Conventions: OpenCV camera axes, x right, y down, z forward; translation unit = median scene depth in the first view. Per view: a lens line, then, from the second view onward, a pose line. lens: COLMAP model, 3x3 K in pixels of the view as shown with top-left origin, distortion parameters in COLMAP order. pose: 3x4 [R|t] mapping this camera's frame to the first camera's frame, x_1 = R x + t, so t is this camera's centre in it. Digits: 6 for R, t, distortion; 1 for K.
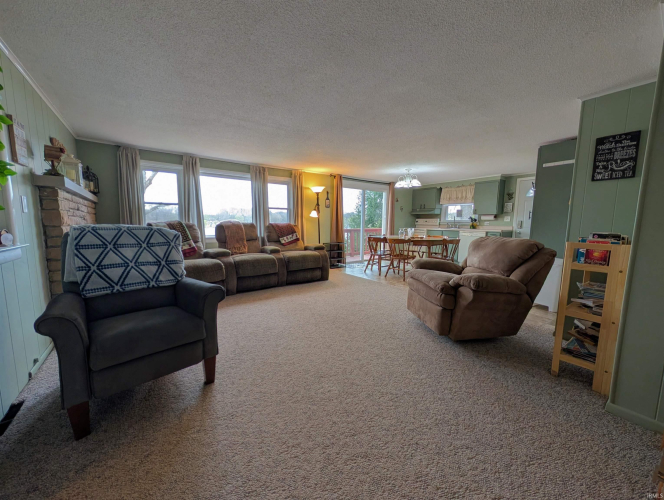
lens RADIAL K [[254.8, 0, 327.7], [0, 254.8, 253.5], [0, 0, 1]] dist [0.002010, -0.000029]
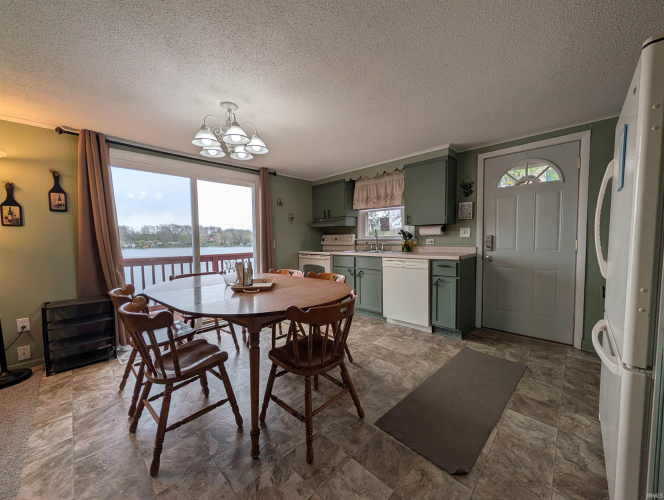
lens RADIAL K [[254.8, 0, 328.5], [0, 254.8, 254.6], [0, 0, 1]] dist [0.002010, -0.000029]
pose [[0.983508, -0.033977, 0.177645, 0.315148], [0.044449, 0.997480, -0.055305, -0.069775], [-0.175319, 0.062289, 0.982539, 0.506959]]
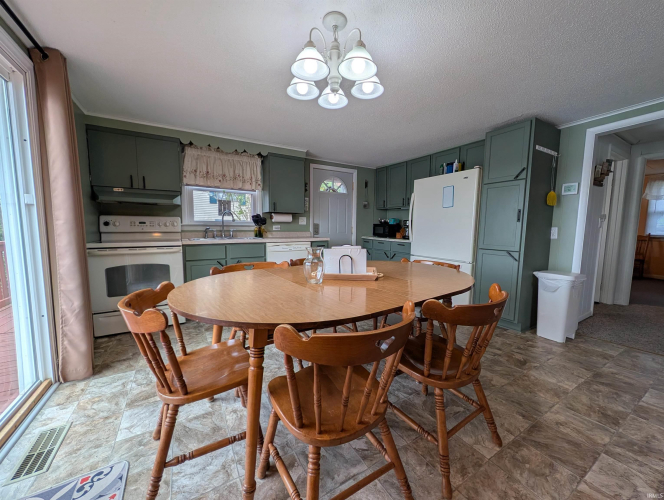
lens RADIAL K [[254.8, 0, 325.6], [0, 254.8, 247.5], [0, 0, 1]] dist [0.002010, -0.000029]
pose [[0.086370, -0.083493, 0.992758, 0.033266], [0.118827, 0.990232, 0.072943, -0.101950], [-0.989151, 0.111666, 0.095448, 0.833811]]
